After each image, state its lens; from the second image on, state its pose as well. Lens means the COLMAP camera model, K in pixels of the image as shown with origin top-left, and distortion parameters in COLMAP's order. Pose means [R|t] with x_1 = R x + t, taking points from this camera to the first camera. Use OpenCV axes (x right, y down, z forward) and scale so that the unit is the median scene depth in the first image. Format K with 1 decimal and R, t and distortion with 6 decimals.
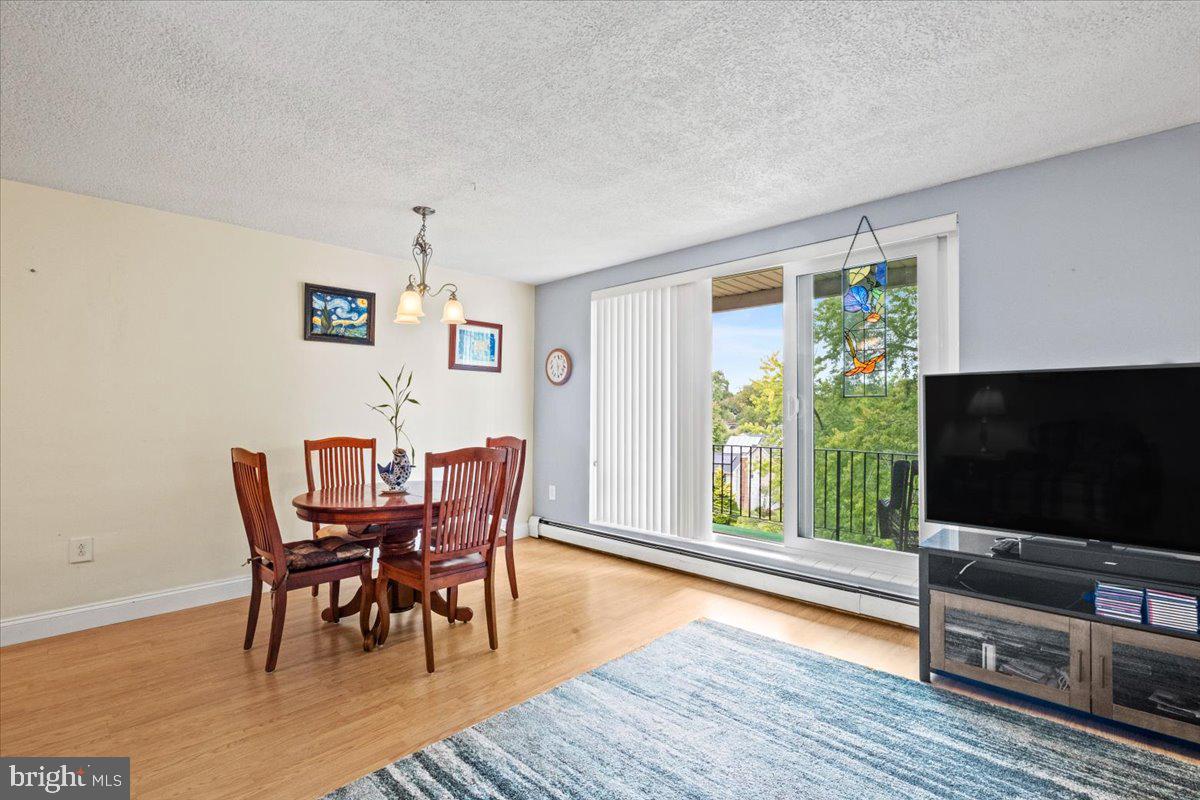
lens RADIAL K [[553.7, 0, 588.1], [0, 553.7, 407.1], [0, 0, 1]] dist [-0.002559, -0.000153]
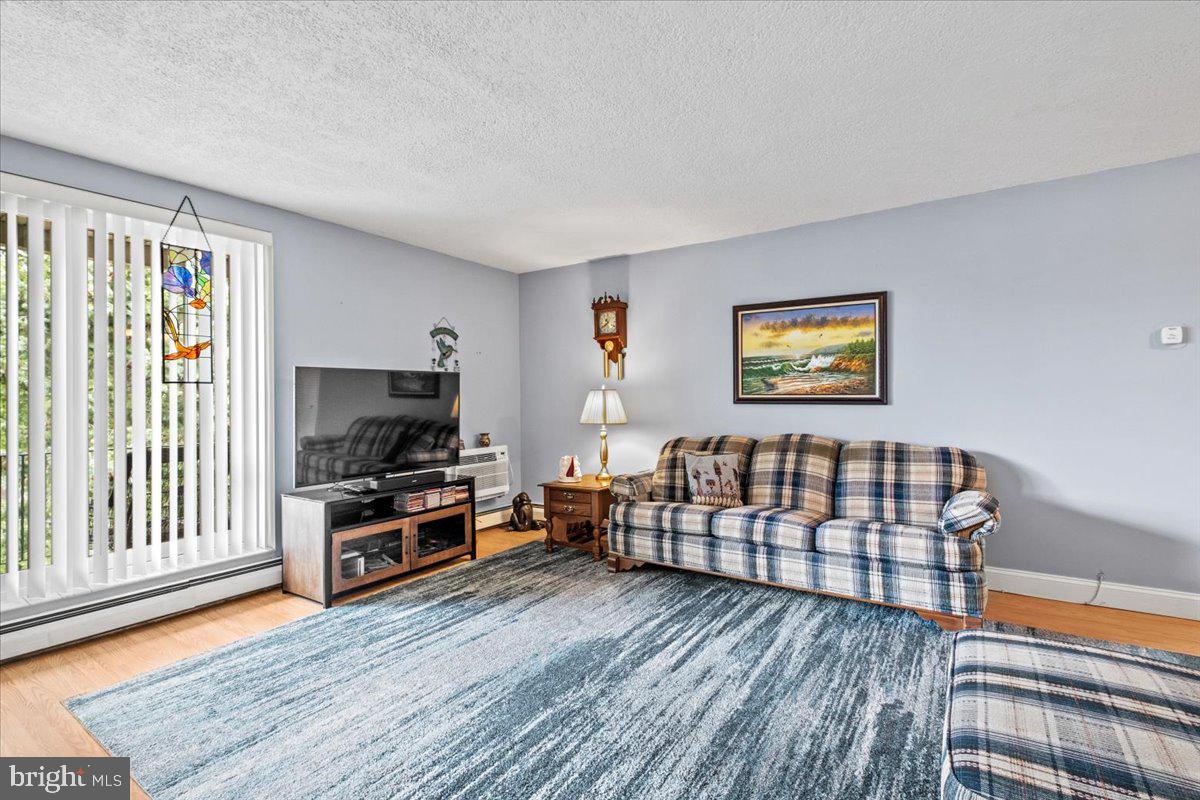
lens RADIAL K [[553.7, 0, 602.9], [0, 553.7, 393.7], [0, 0, 1]] dist [-0.002559, -0.000153]
pose [[-0.201723, 0.010217, 0.979389, -0.671346], [0.007754, 0.999931, -0.008834, 0.016027], [-0.979412, 0.005812, -0.201788, 0.550097]]
